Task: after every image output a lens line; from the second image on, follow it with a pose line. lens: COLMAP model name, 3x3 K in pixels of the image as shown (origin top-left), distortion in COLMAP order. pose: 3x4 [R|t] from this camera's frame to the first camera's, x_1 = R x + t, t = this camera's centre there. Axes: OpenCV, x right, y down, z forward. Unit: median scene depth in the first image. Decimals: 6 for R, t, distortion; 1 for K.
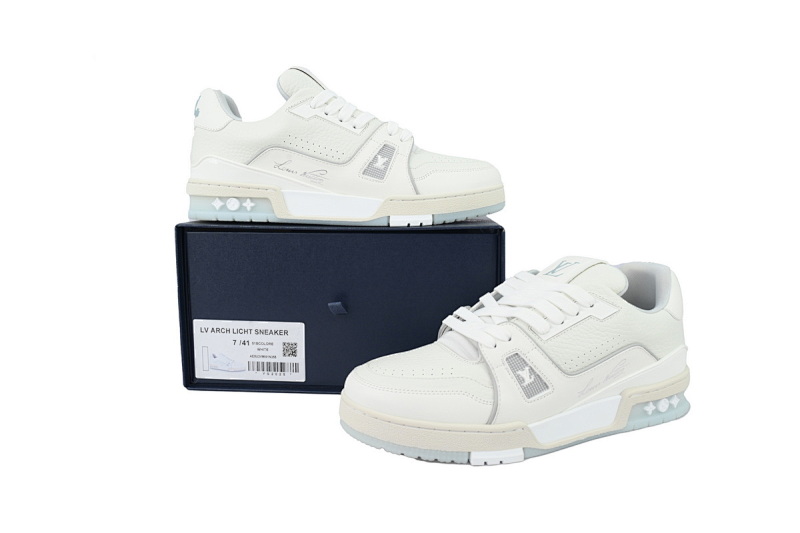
lens RADIAL K [[571.6, 0, 396.6], [0, 571.6, 266.5], [0, 0, 1]] dist [0.036618, -0.003624]
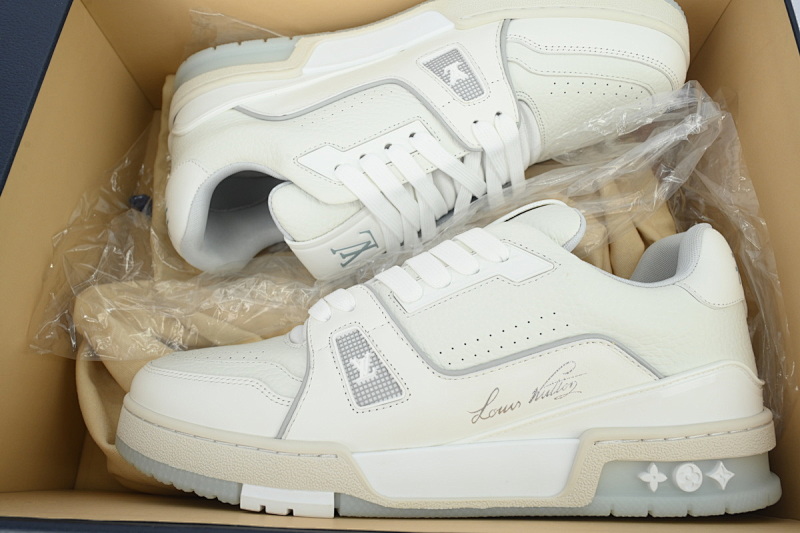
lens RADIAL K [[618.0, 0, 400.5], [0, 618.0, 267.0], [0, 0, 1]] dist [-0.001083, -0.002149]
pose [[0.920451, -0.019236, -0.390385, 0.484094], [-0.074717, 0.971710, -0.224048, 0.219799], [0.383650, 0.235393, 0.892974, 0.417606]]
